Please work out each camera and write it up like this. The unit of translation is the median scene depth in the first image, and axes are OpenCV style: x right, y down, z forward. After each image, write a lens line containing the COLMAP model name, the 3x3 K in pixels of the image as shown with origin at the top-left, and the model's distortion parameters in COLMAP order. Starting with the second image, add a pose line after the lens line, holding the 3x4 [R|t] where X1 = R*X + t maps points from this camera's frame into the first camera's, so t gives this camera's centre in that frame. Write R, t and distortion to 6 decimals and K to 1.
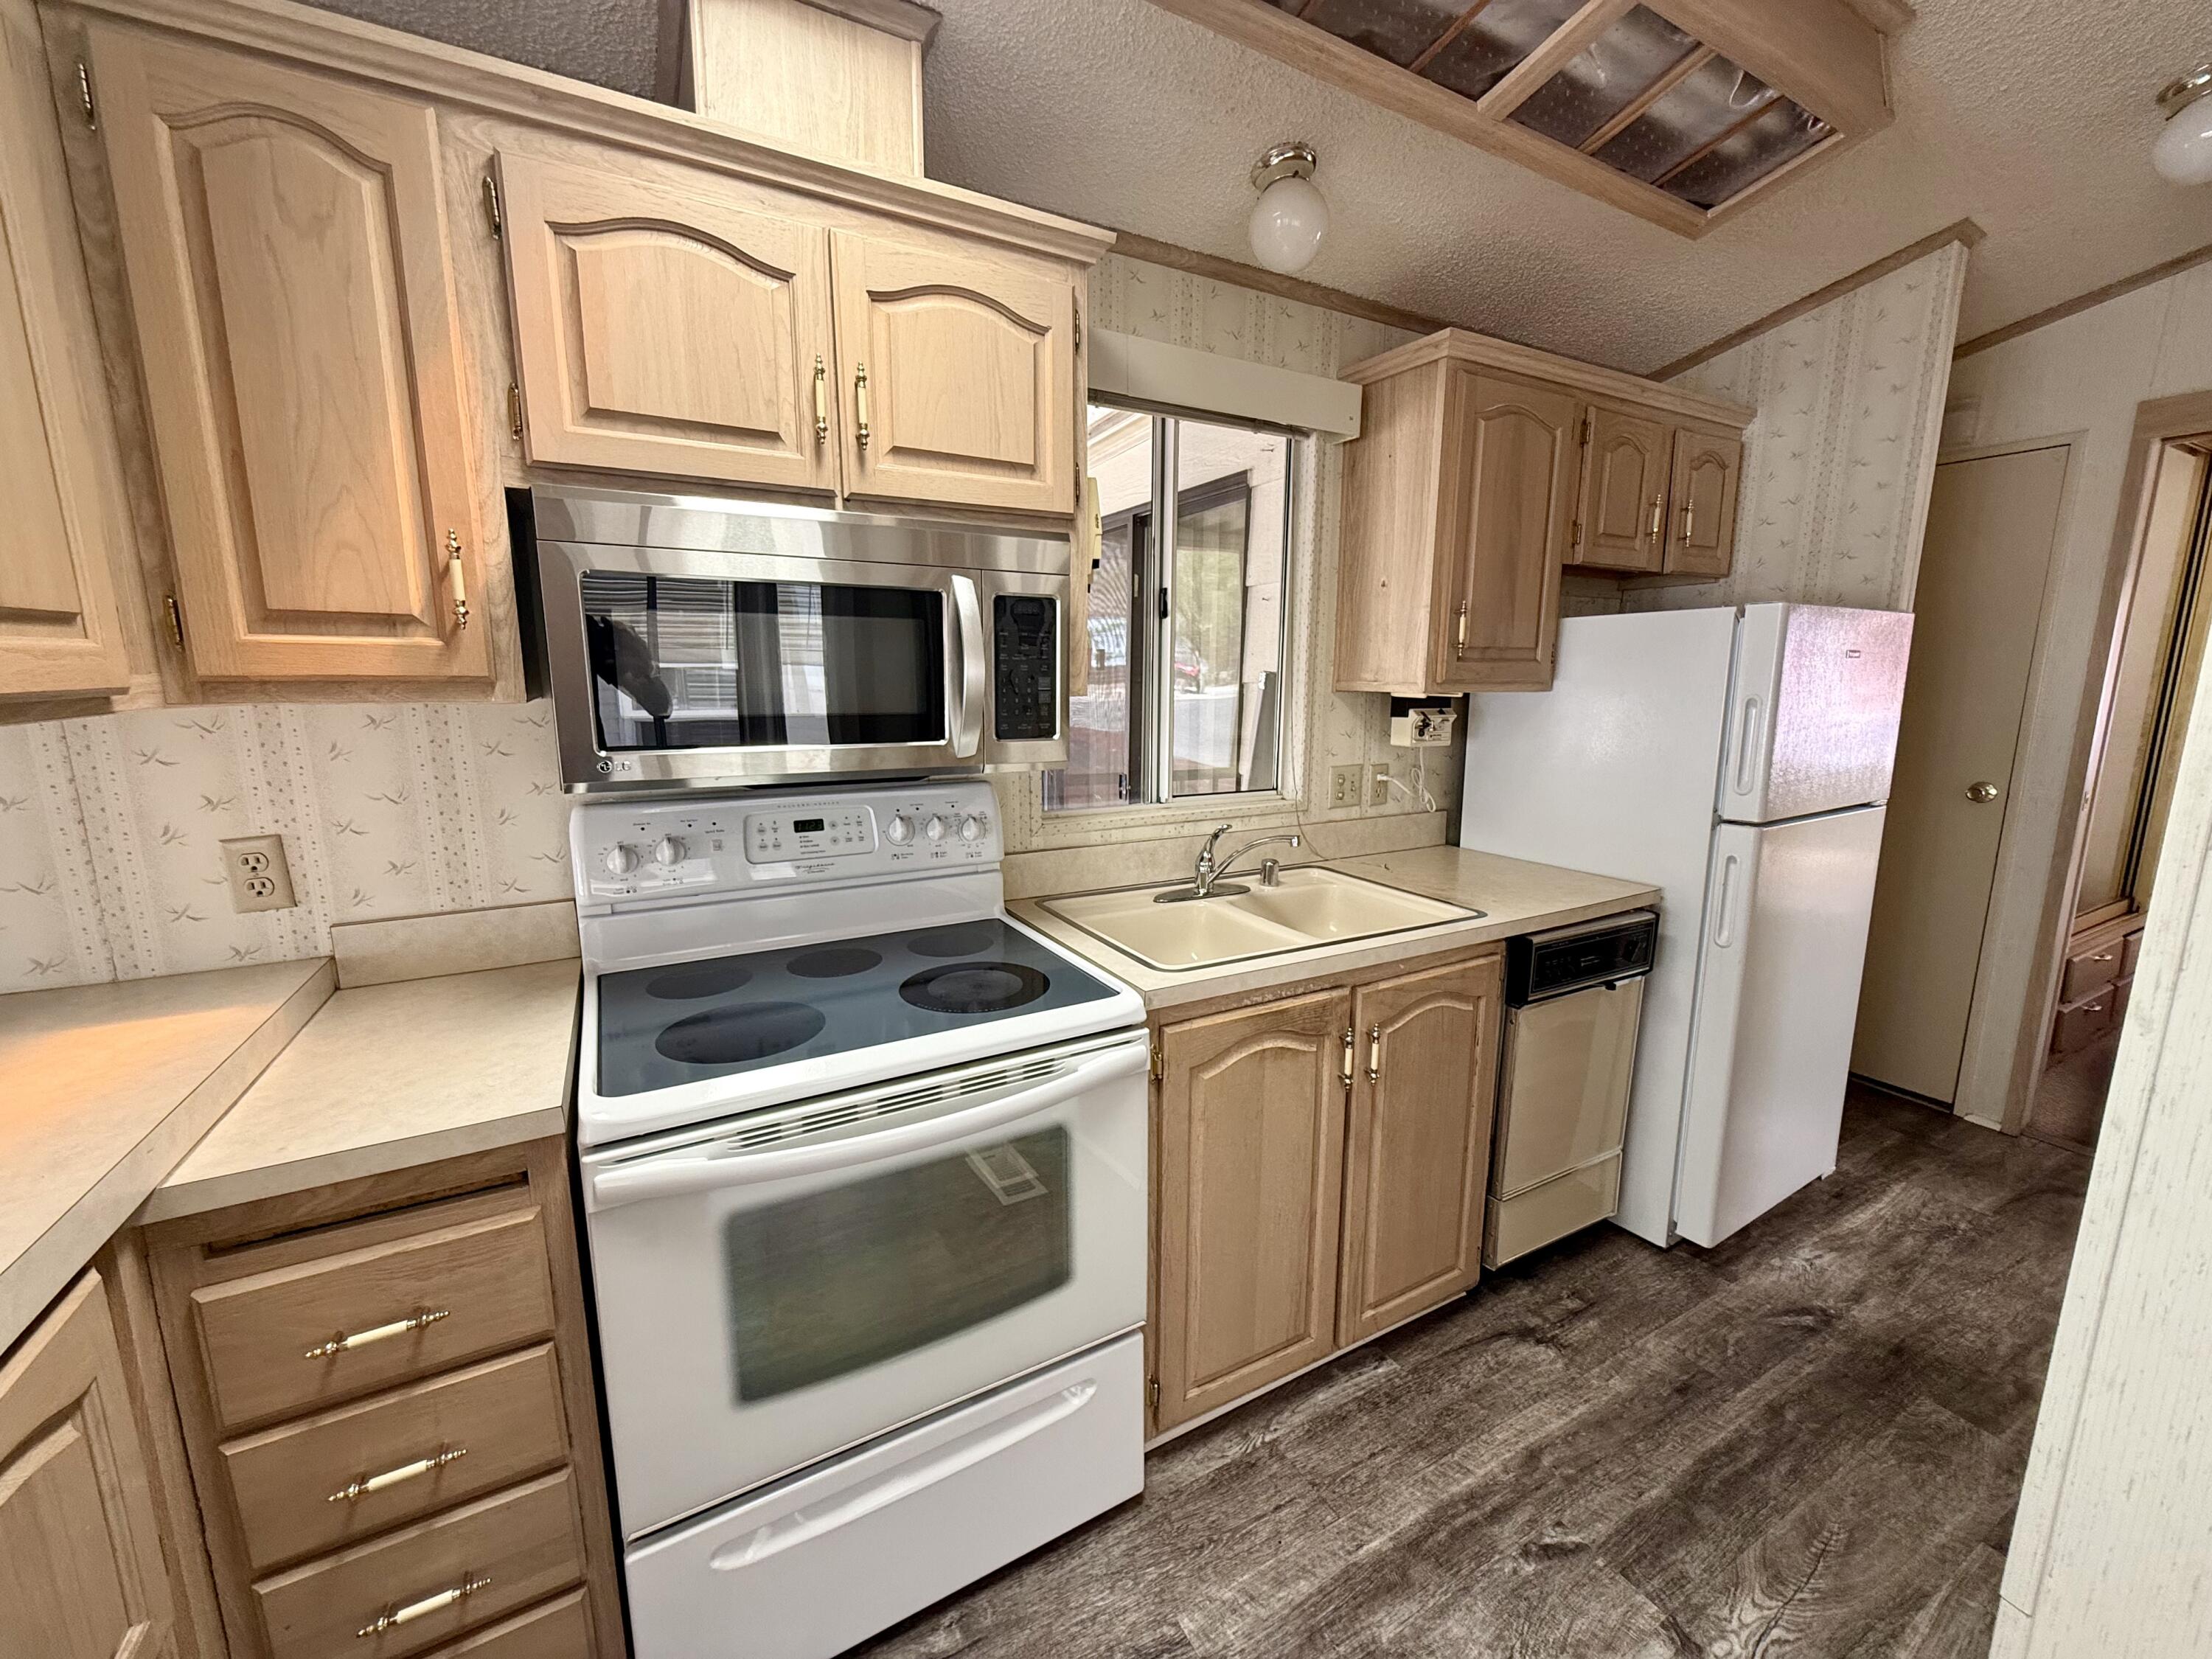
lens RADIAL K [[879.1, 0, 1116.5], [0, 879.1, 829.3], [0, 0, 1]] dist [0.001211, -0.000303]
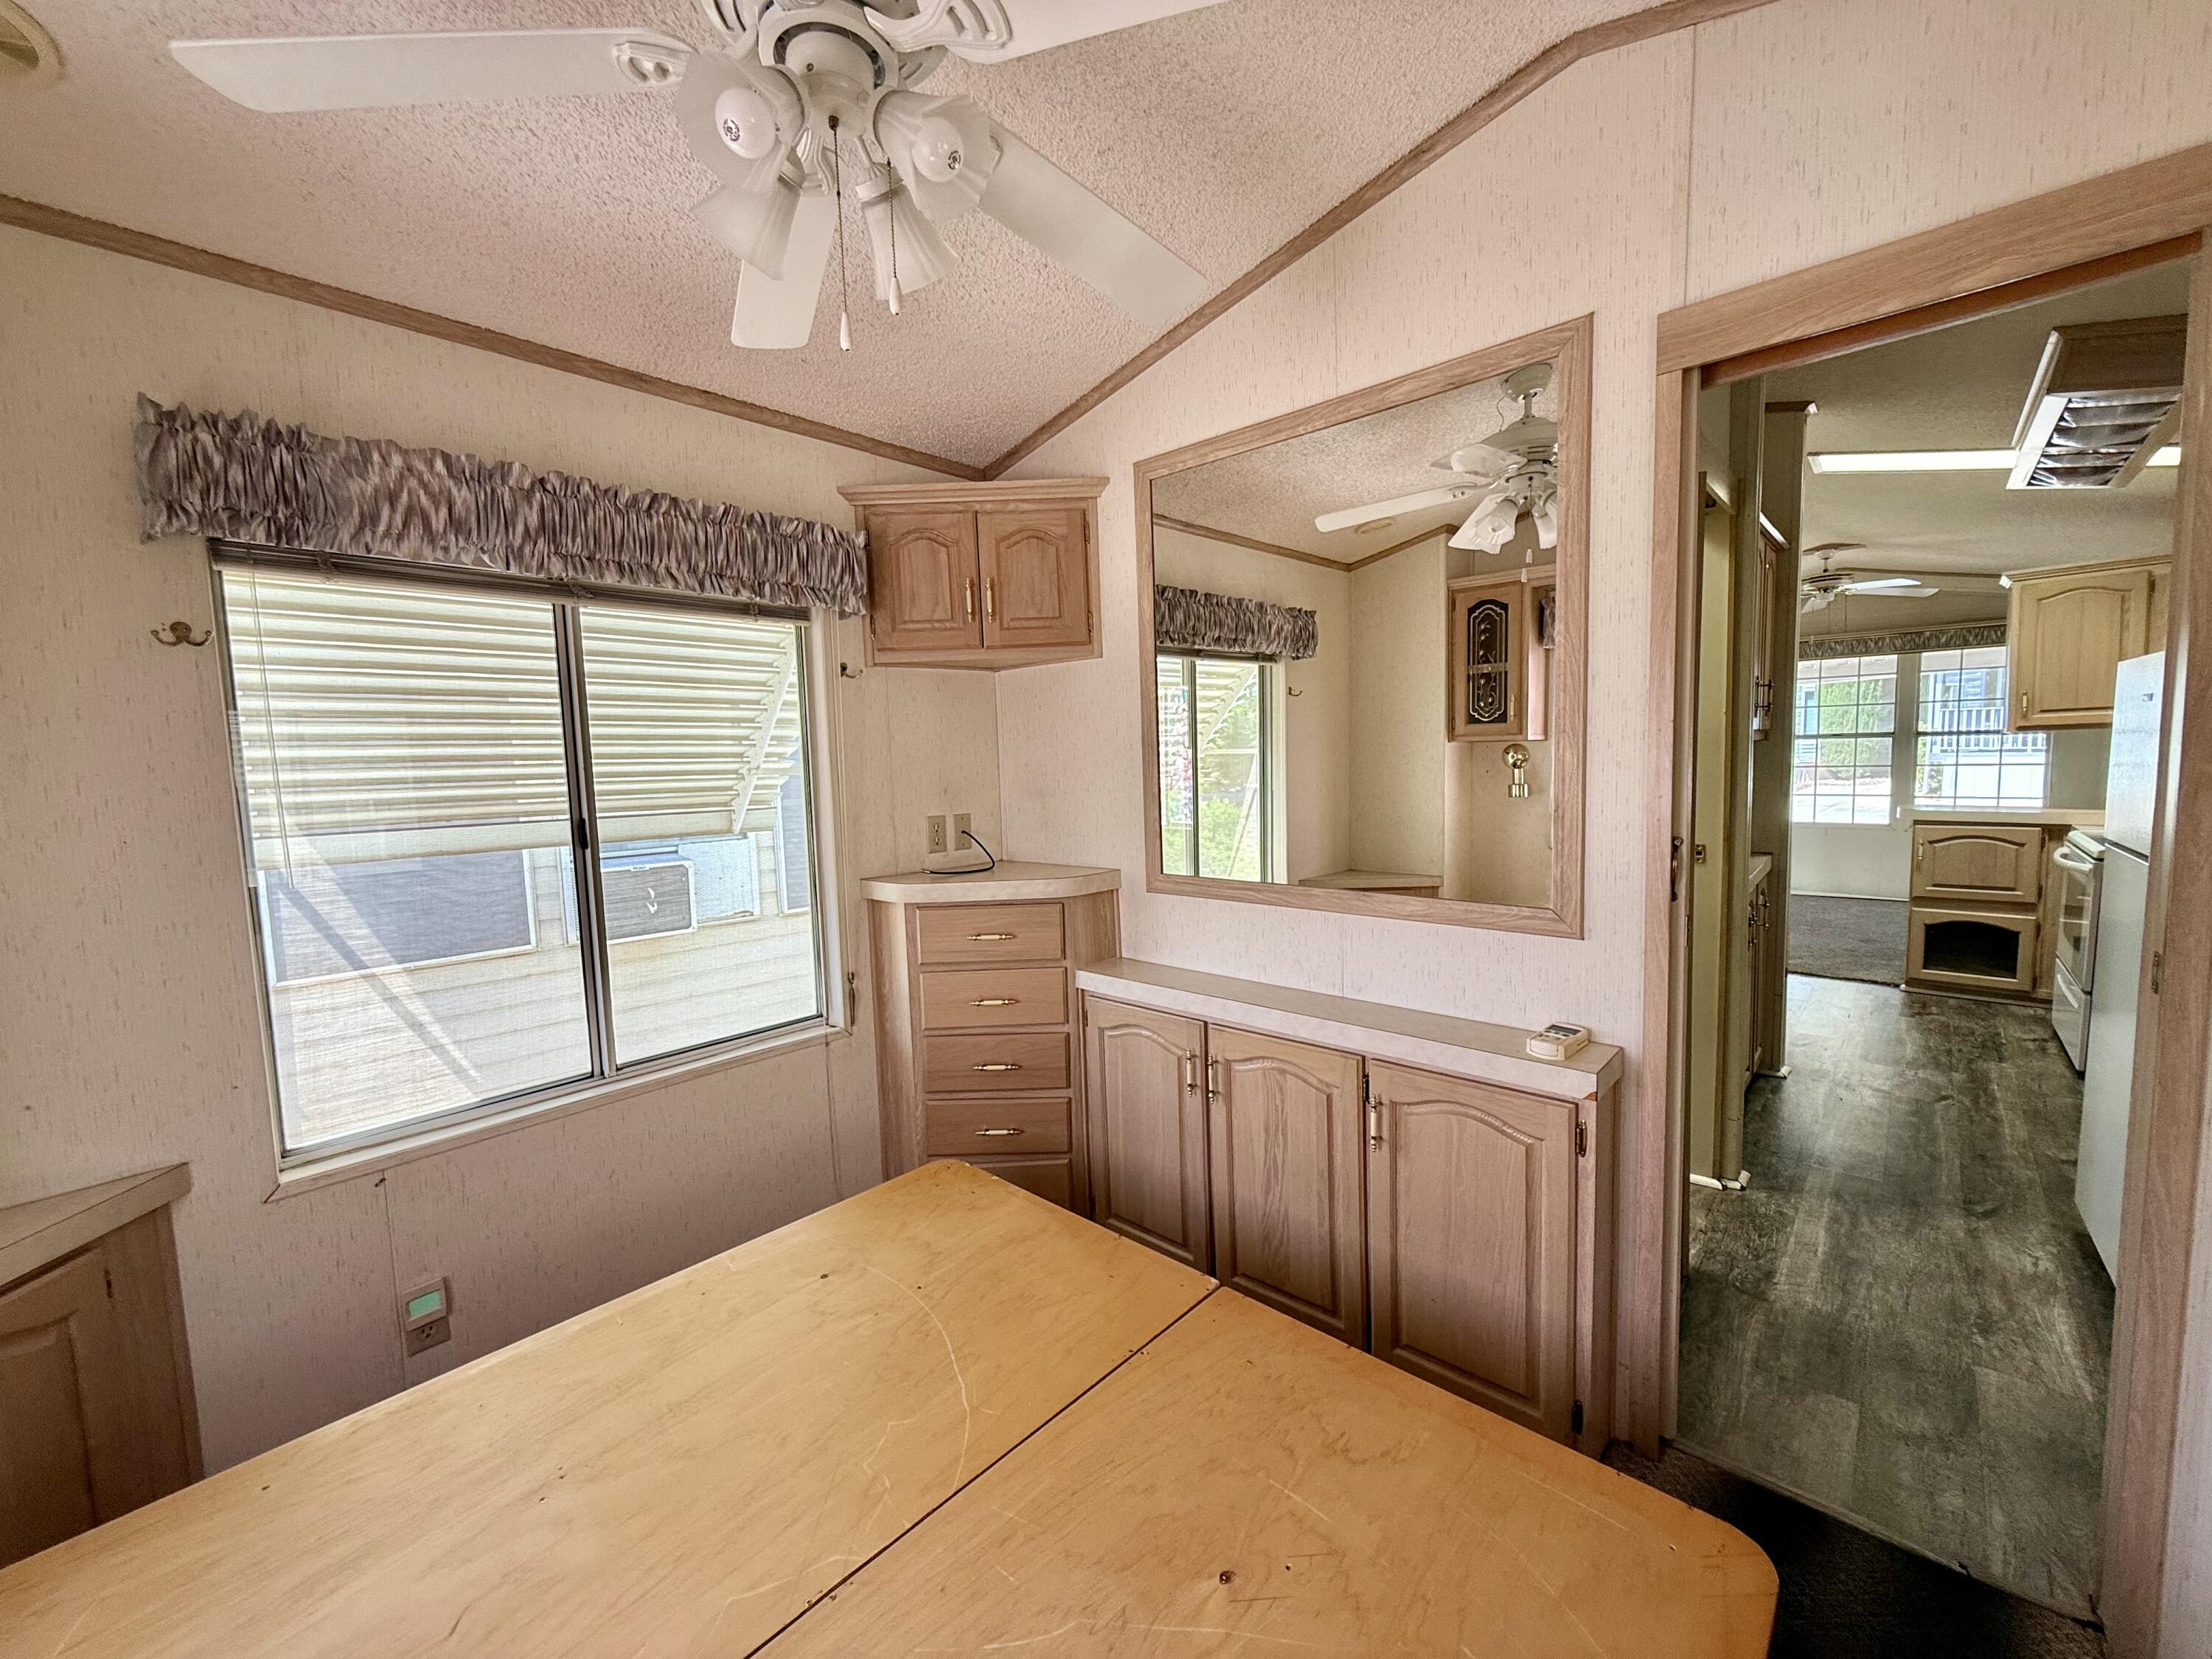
lens RADIAL K [[879.1, 0, 1116.2], [0, 879.1, 826.0], [0, 0, 1]] dist [0.001211, -0.000303]
pose [[-0.949527, 0.051813, -0.309377, 2.199721], [-0.026274, 0.969662, 0.243035, -0.262374], [0.312583, 0.238897, -0.919359, 1.535169]]
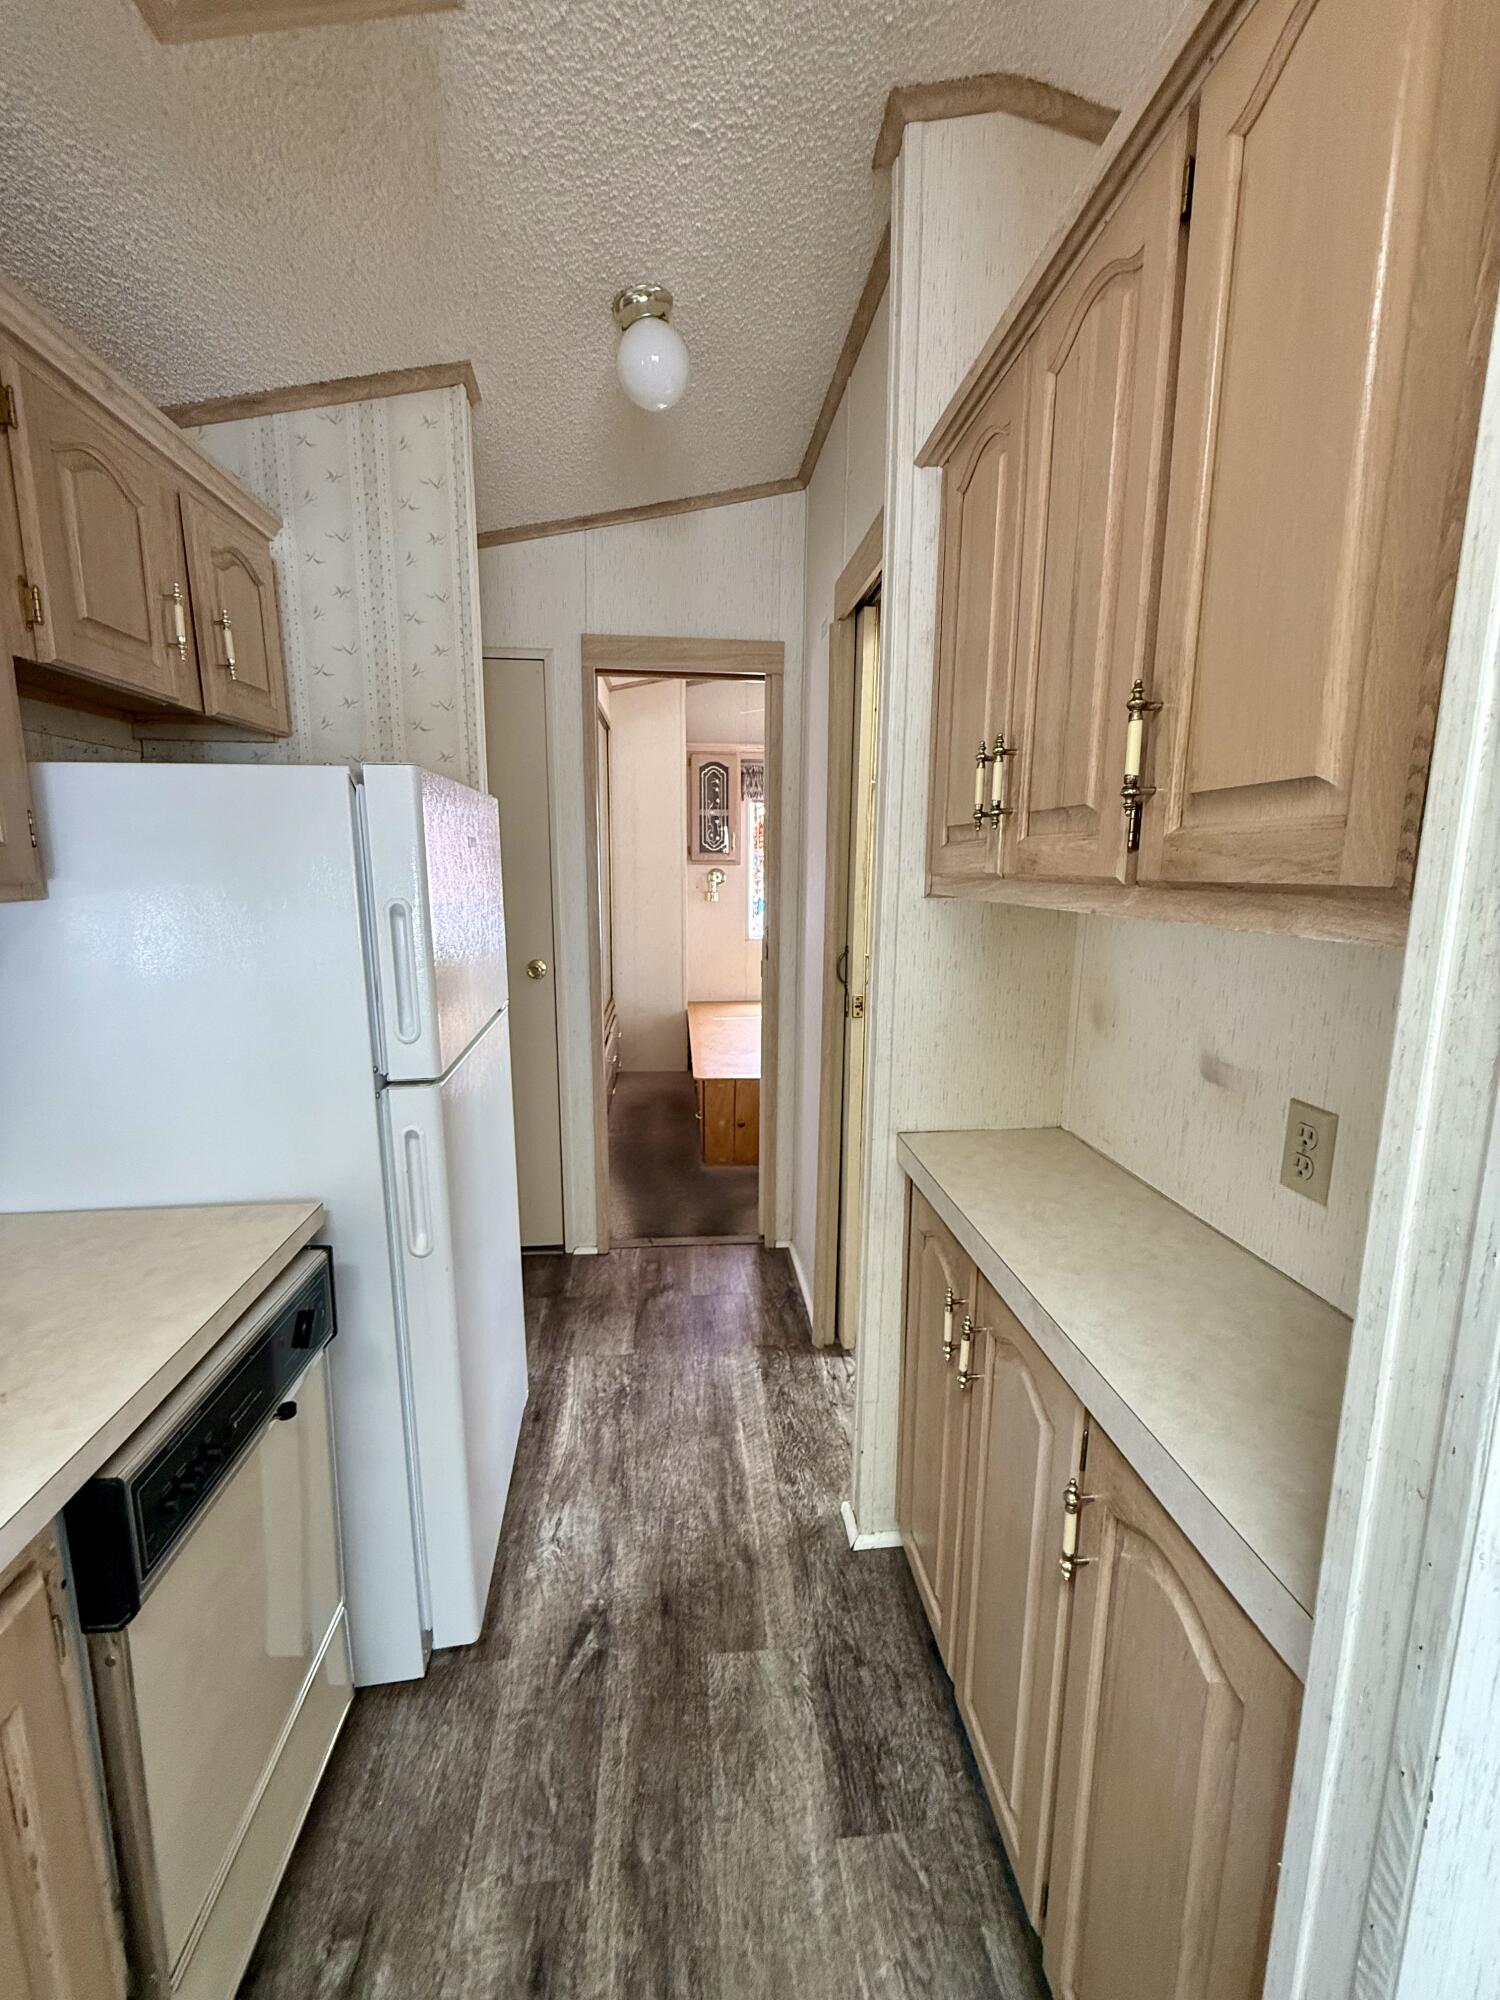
lens RADIAL K [[794.8, 0, 745.6], [0, 794.8, 995.8], [0, 0, 1]] dist [0.001211, -0.000303]
pose [[0.400818, -0.152852, 0.903317, 0.236218], [0.150038, 0.983624, 0.099867, -0.090006], [-0.903789, 0.095503, 0.417187, 0.453818]]
